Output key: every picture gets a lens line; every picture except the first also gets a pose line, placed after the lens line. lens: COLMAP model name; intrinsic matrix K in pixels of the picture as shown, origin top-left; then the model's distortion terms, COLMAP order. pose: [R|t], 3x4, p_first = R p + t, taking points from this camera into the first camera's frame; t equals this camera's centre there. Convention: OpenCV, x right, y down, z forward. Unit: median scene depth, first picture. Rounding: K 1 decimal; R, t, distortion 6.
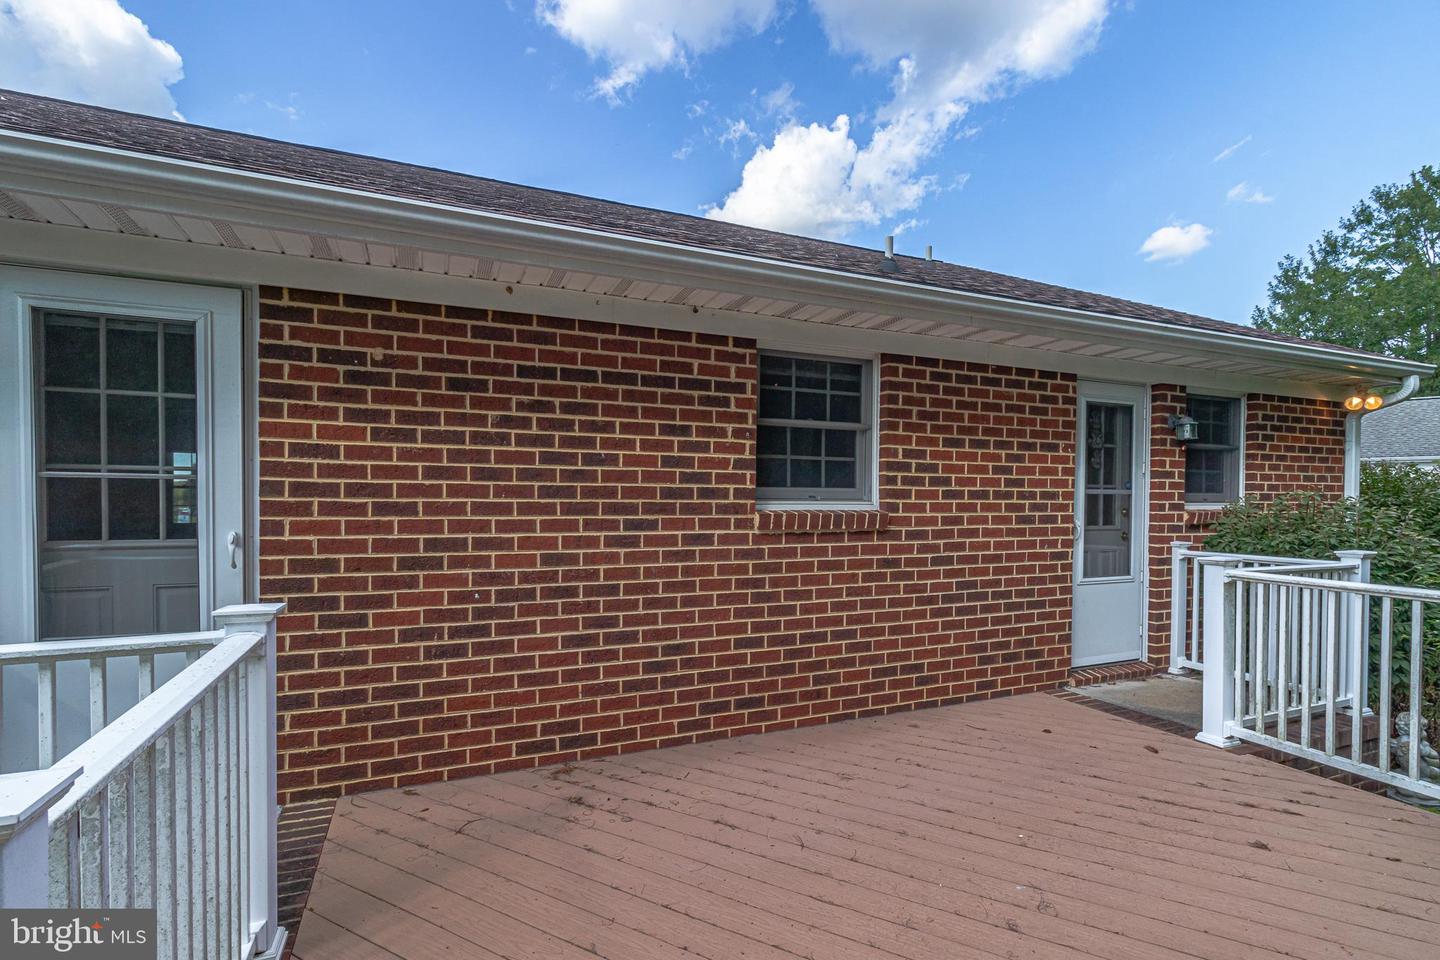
lens RADIAL K [[688.3, 0, 726.8], [0, 688.3, 510.1], [0, 0, 1]] dist [0.003030, 0.001709]
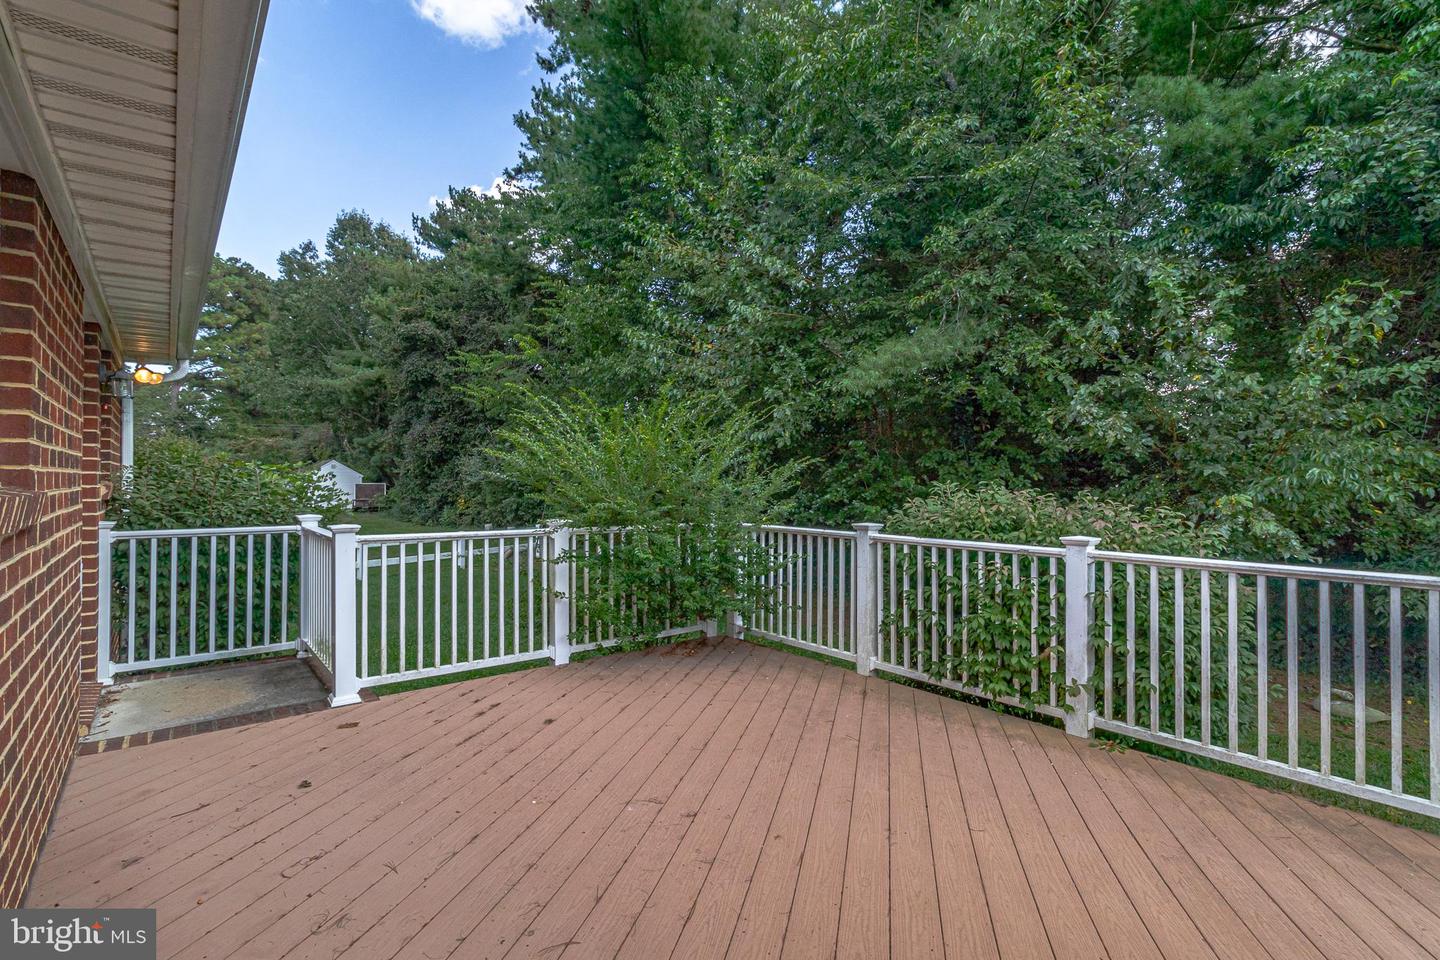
lens RADIAL K [[679.6, 0, 720.0], [0, 679.6, 480.0], [0, 0, 1]] dist [0.000570, 0.000273]
pose [[-0.274982, -0.005336, 0.961435, -0.384483], [0.014044, 0.999856, 0.009566, -0.002143], [-0.961347, 0.016133, -0.274867, 0.642471]]
